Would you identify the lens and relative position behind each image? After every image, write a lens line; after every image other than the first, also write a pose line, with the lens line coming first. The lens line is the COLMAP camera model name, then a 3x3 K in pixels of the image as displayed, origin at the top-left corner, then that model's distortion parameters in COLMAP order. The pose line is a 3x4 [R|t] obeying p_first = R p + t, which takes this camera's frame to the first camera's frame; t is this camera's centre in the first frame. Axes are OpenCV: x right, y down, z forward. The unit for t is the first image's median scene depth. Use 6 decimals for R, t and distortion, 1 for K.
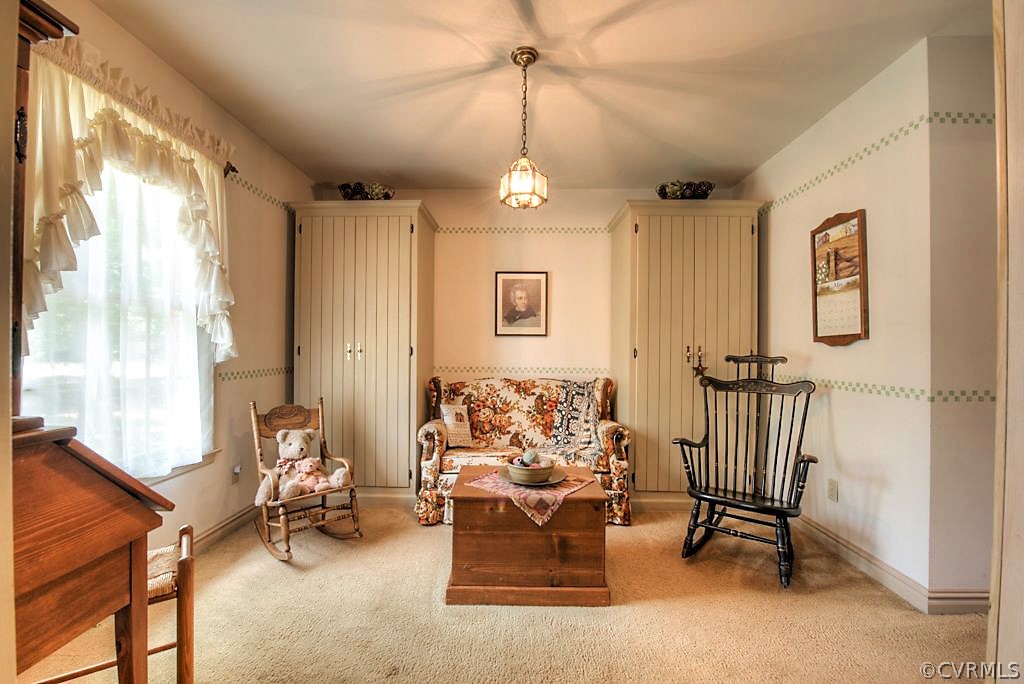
lens RADIAL K [[422.9, 0, 509.9], [0, 422.9, 346.5], [0, 0, 1]] dist [-0.016343, -0.000437]
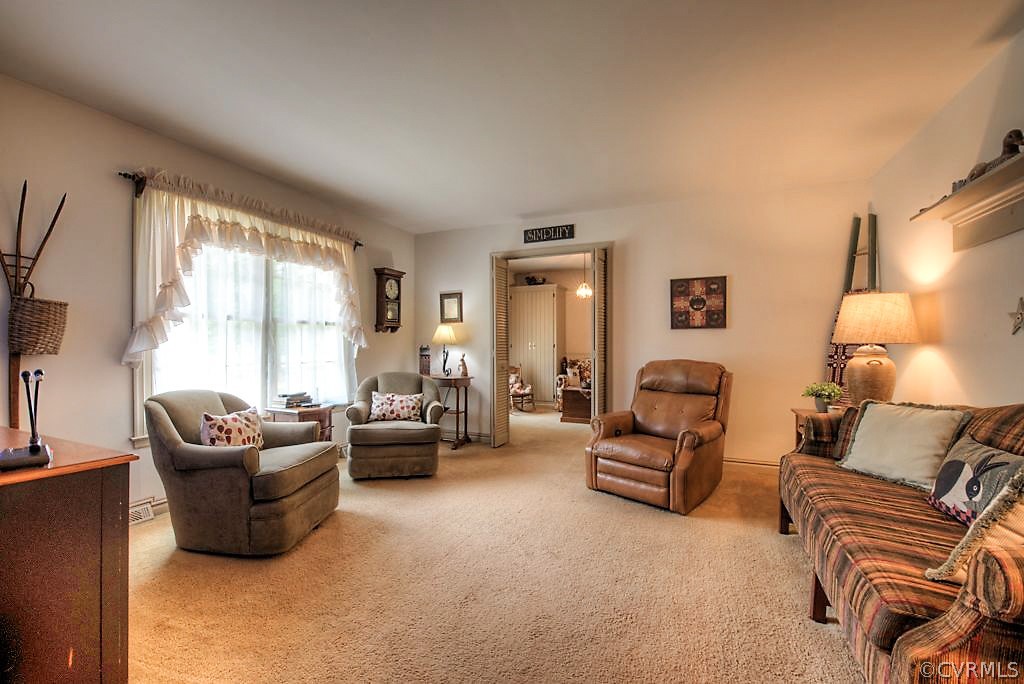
lens RADIAL K [[422.9, 0, 509.9], [0, 422.9, 346.5], [0, 0, 1]] dist [-0.016343, -0.000437]
pose [[0.923903, -0.005261, -0.382591, 0.476953], [0.006944, 0.999971, 0.003017, 0.005986], [0.382564, -0.005444, 0.923913, -1.394283]]
